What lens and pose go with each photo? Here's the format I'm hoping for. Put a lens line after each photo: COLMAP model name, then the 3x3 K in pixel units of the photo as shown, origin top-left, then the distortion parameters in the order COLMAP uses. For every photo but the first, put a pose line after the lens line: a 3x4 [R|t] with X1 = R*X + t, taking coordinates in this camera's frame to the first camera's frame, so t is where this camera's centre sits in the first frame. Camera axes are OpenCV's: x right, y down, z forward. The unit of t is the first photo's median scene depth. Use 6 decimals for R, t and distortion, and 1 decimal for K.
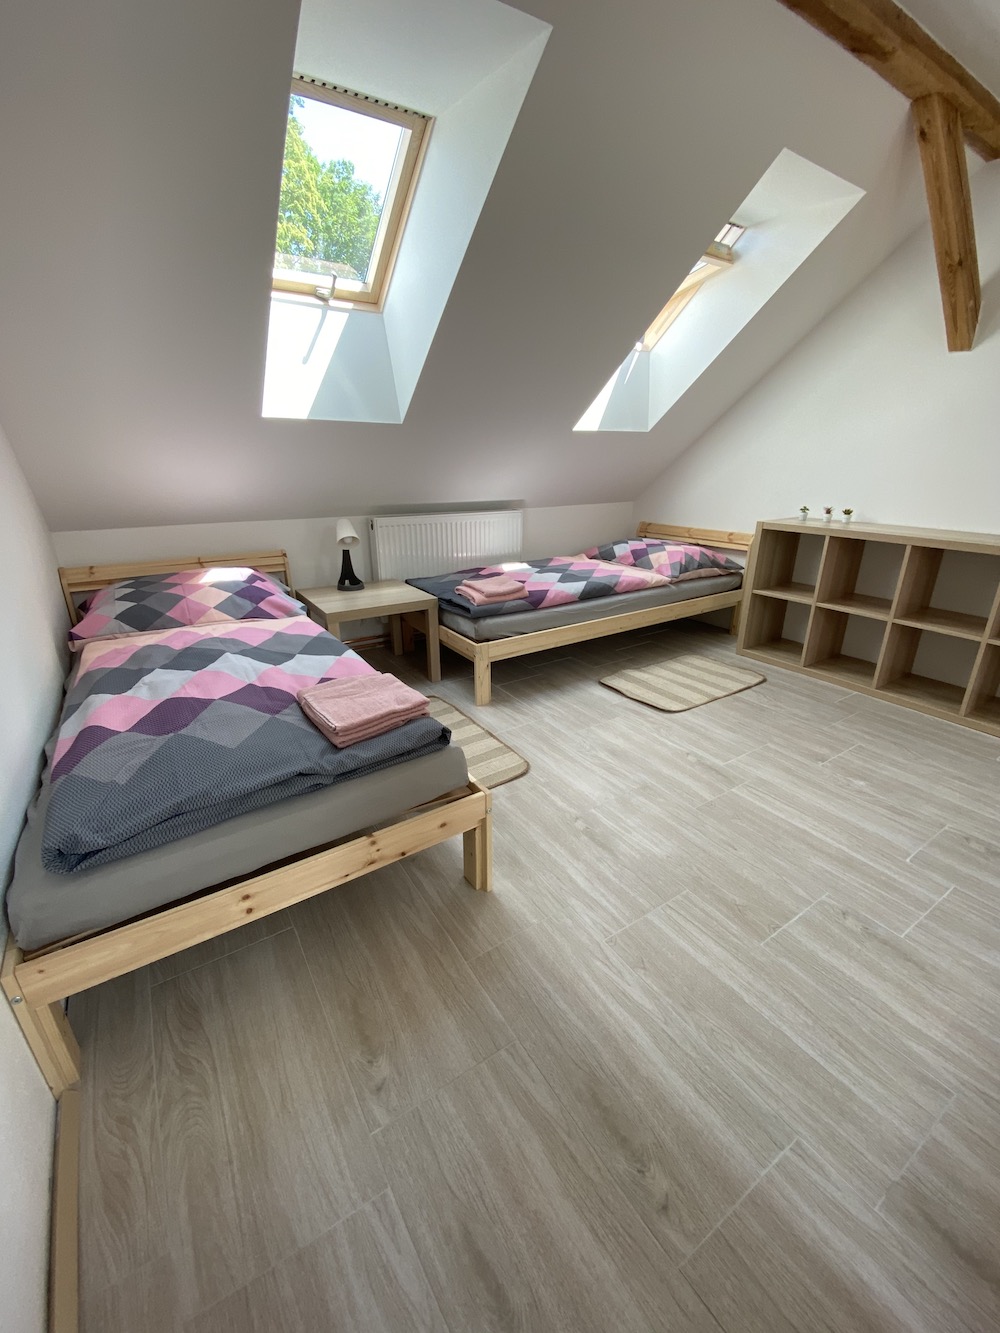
lens RADIAL K [[546.5, 0, 498.7], [0, 546.5, 664.2], [0, 0, 1]] dist [-0.000857, -0.000409]
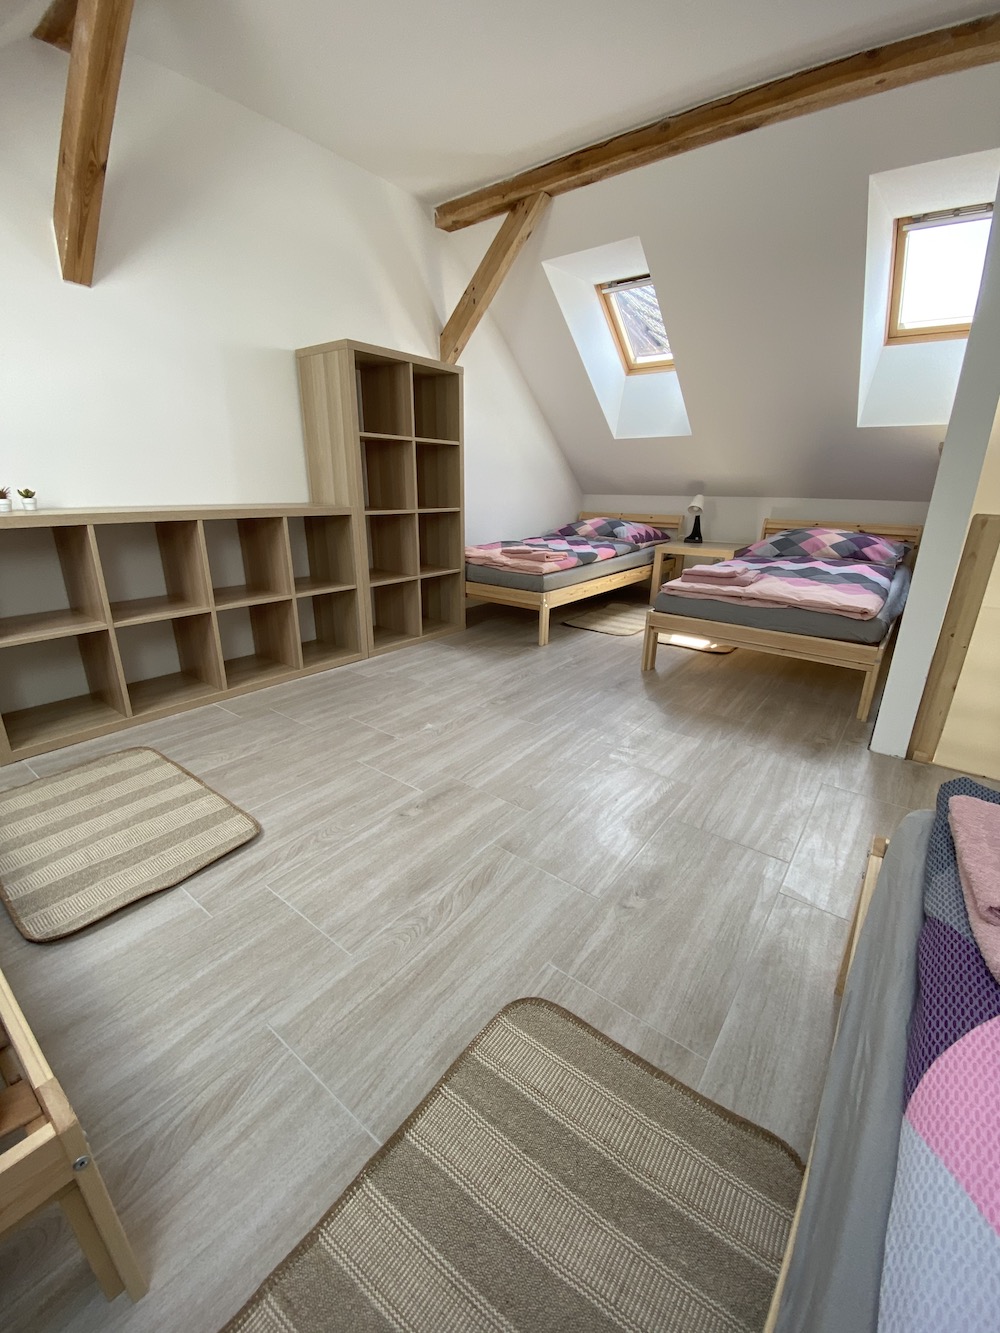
lens RADIAL K [[546.5, 0, 492.7], [0, 546.5, 661.3], [0, 0, 1]] dist [-0.000857, -0.000409]
pose [[-0.332610, -0.286495, 0.898494, -0.254394], [0.329122, 0.857572, 0.395283, -0.234724], [-0.883770, 0.427189, -0.190945, 0.929051]]
